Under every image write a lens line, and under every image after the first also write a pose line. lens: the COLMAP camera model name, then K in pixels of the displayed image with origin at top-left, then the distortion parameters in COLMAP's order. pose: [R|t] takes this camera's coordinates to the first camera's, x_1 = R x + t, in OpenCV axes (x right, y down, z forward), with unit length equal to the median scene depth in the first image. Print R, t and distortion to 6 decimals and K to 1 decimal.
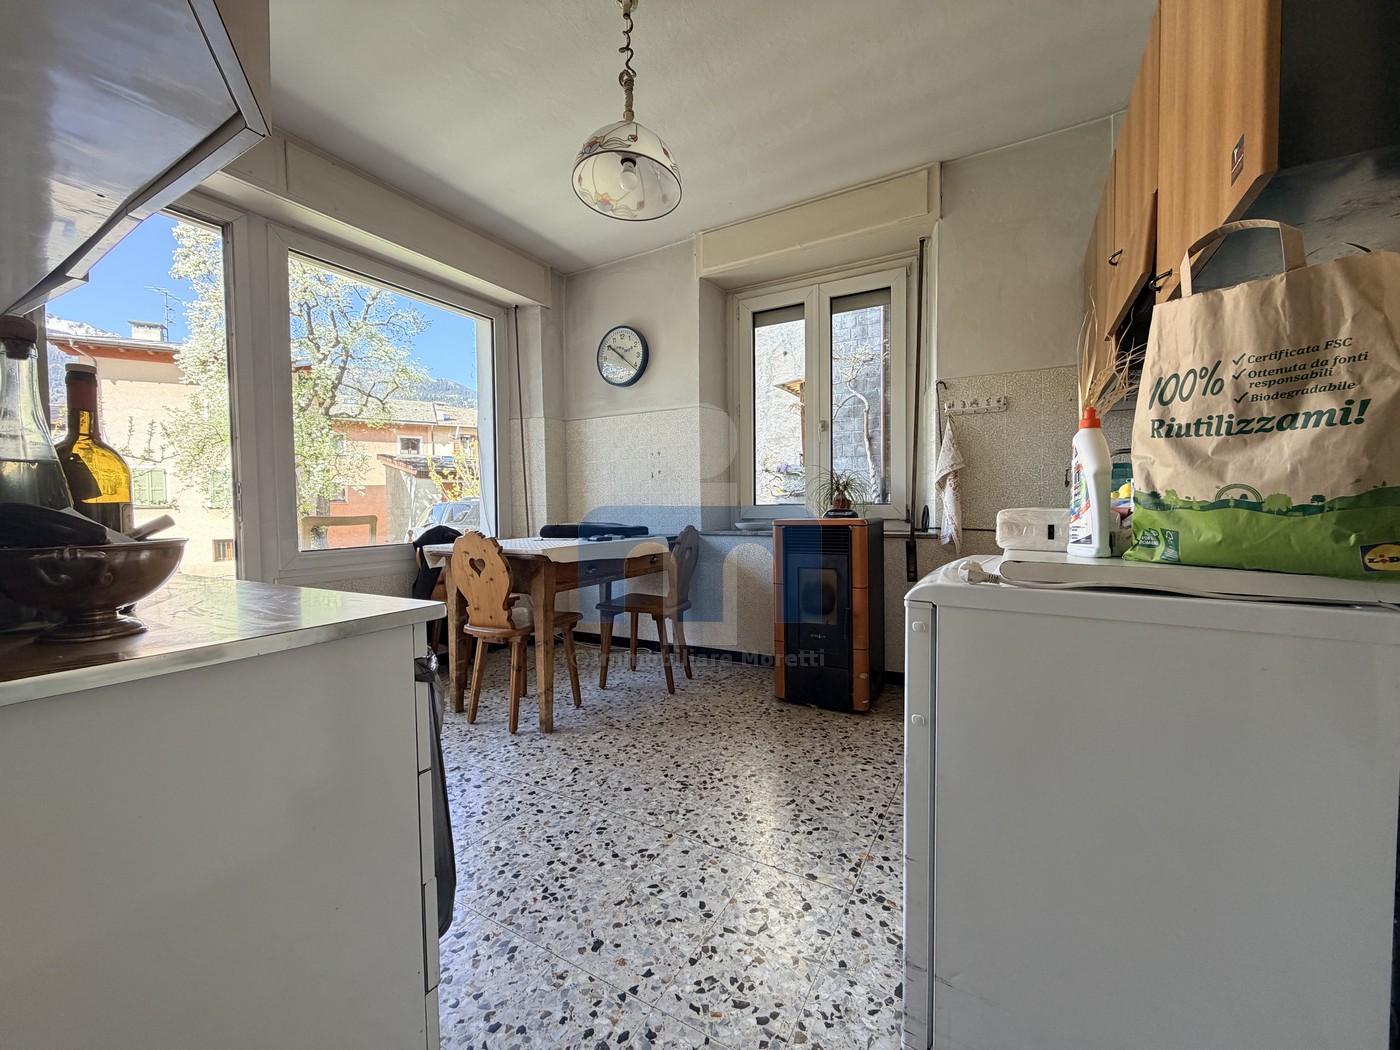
lens RADIAL K [[555.1, 0, 696.3], [0, 555.1, 524.0], [0, 0, 1]] dist [0.000099, -0.000038]
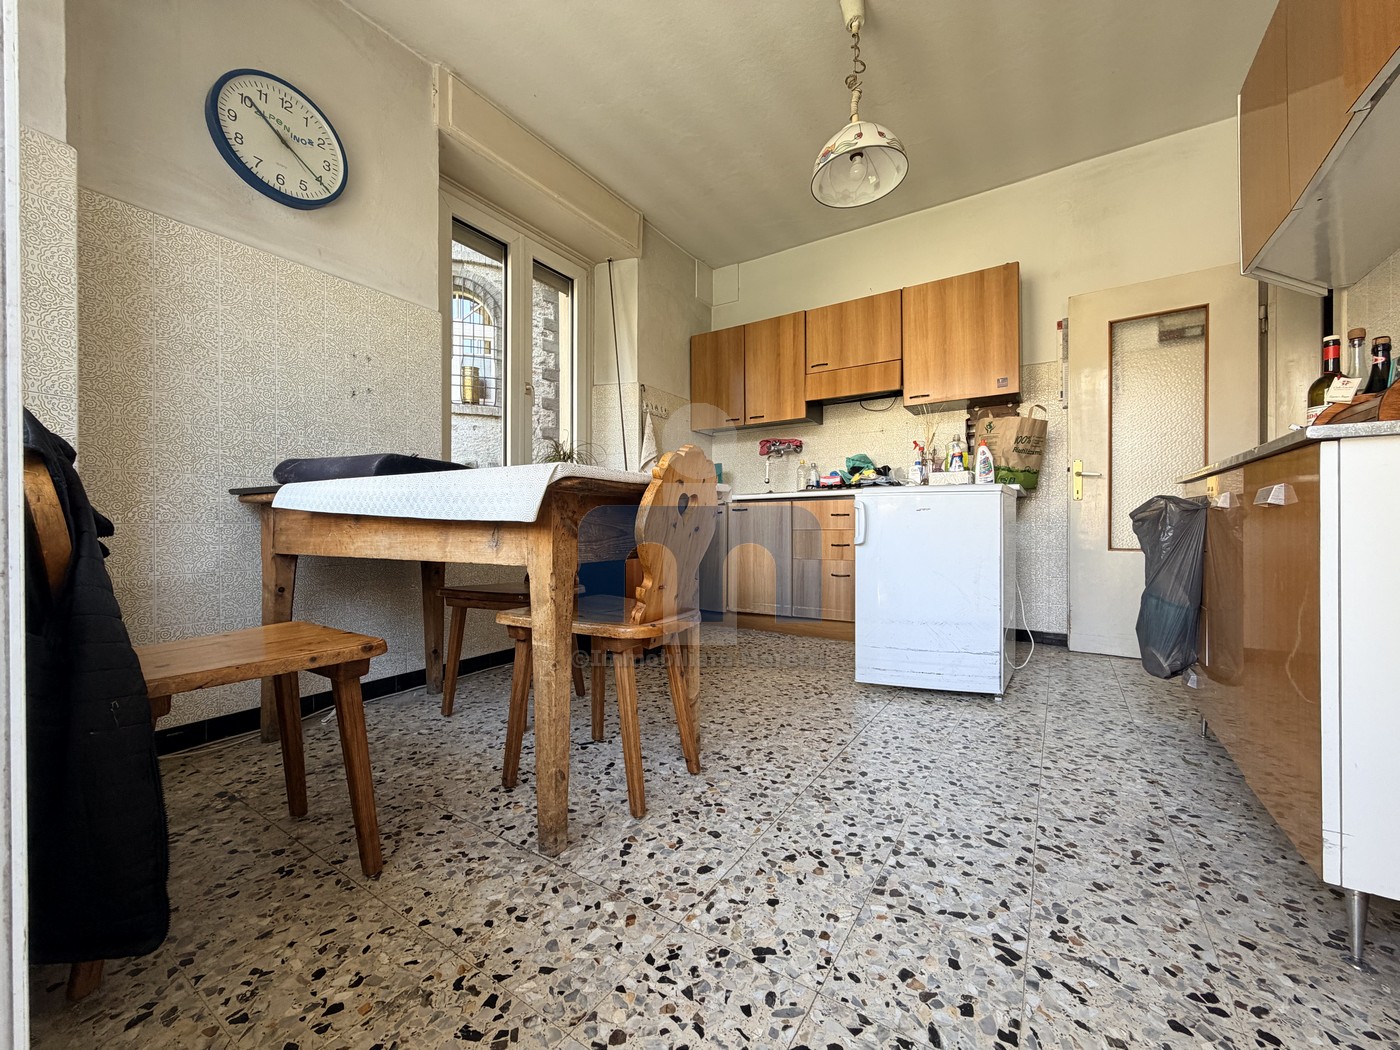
lens RADIAL K [[555.1, 0, 696.3], [0, 555.1, 524.0], [0, 0, 1]] dist [0.000099, -0.000038]
pose [[0.056850, 0.012172, 0.998309, -0.756716], [0.029691, 0.999463, -0.013877, 0.078913], [-0.997941, 0.030430, 0.056458, 0.748219]]
